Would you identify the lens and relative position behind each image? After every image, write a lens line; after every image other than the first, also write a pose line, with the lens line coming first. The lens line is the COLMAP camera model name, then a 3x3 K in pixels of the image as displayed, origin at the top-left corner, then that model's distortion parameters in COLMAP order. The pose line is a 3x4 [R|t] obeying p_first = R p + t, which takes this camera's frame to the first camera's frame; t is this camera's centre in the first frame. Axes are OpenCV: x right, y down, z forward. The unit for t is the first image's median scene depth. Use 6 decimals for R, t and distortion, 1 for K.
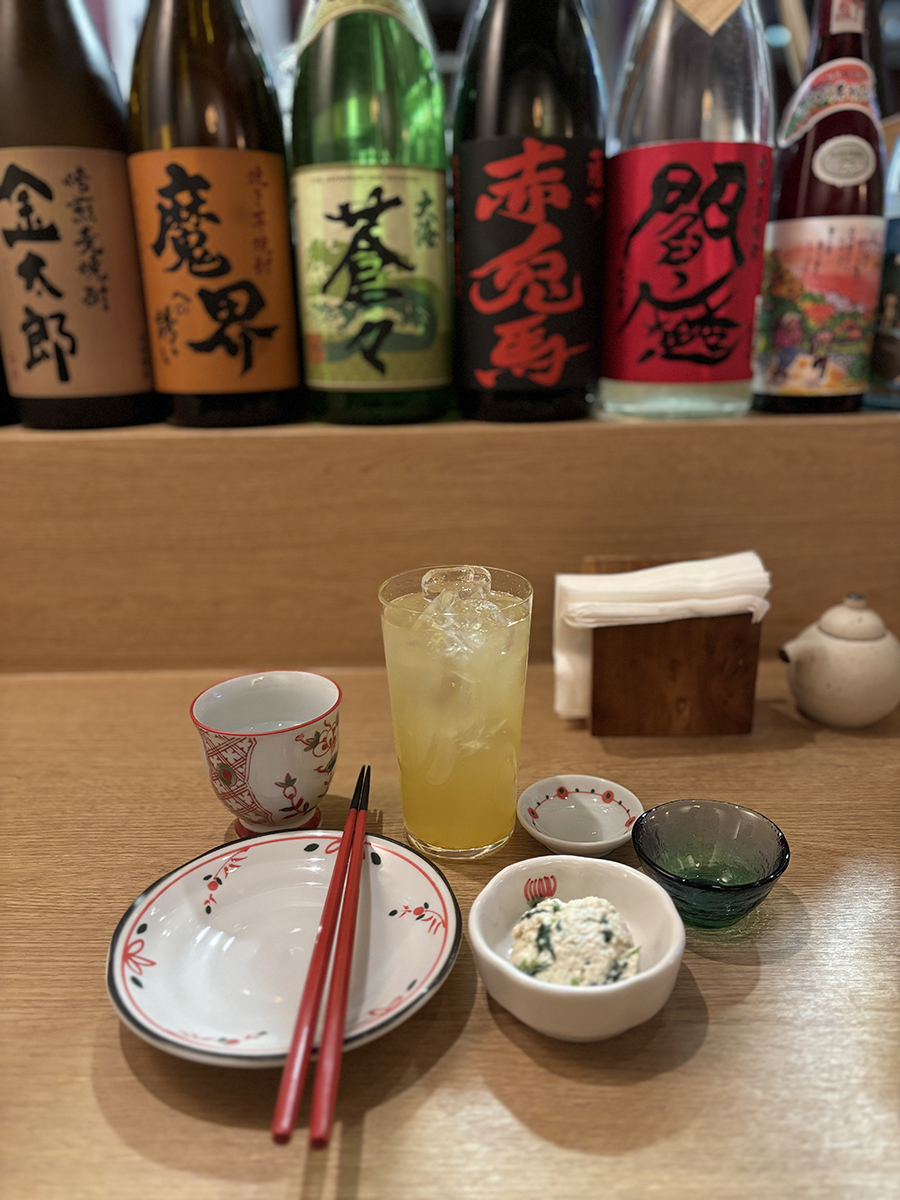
lens RADIAL K [[923.6, 0, 457.5], [0, 923.6, 597.4], [0, 0, 1]] dist [0.022496, -0.037495]
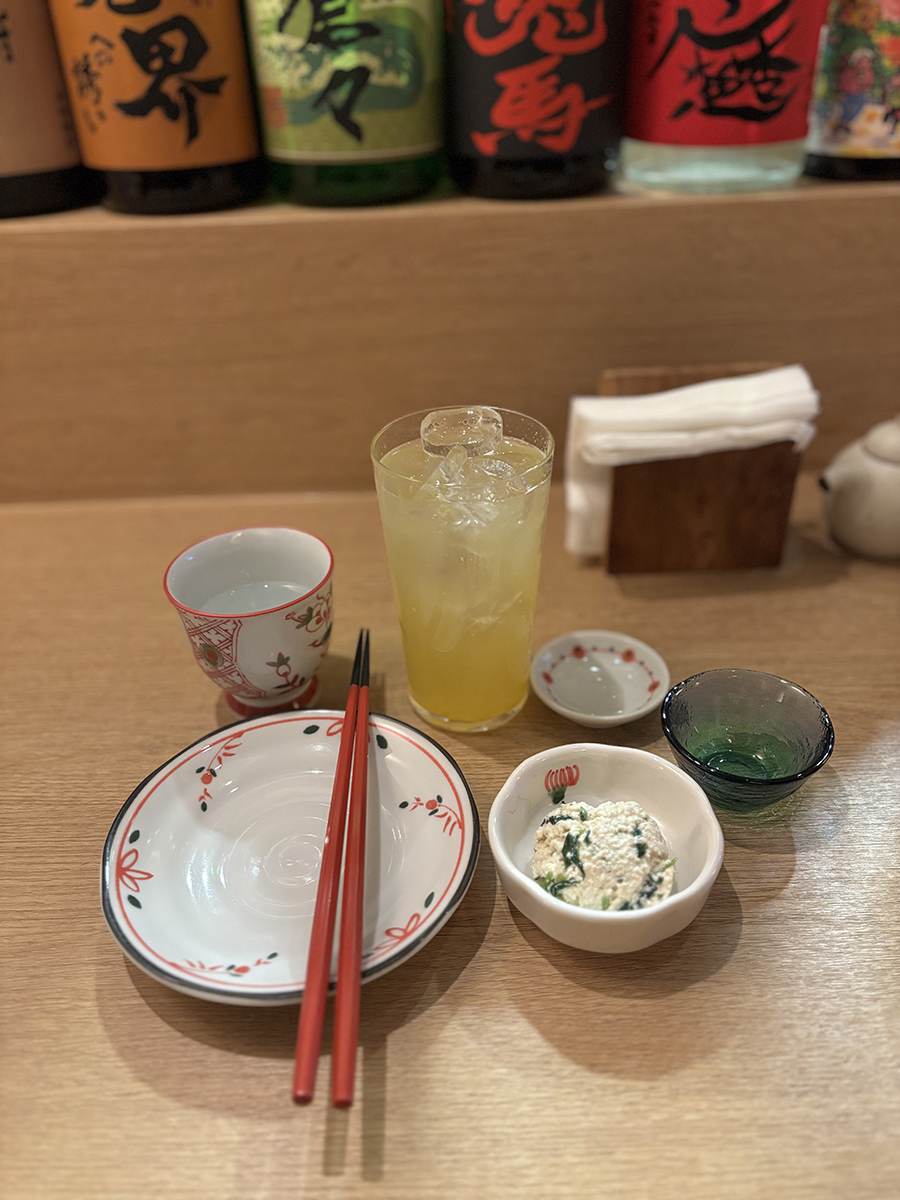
lens RADIAL K [[923.6, 0, 450.5], [0, 923.6, 601.8], [0, 0, 1]] dist [0.022496, -0.037495]
pose [[0.999706, -0.023303, 0.006678, -0.021383], [0.020649, 0.962936, 0.268939, -0.094772], [-0.012697, -0.268723, 0.963134, 0.141950]]
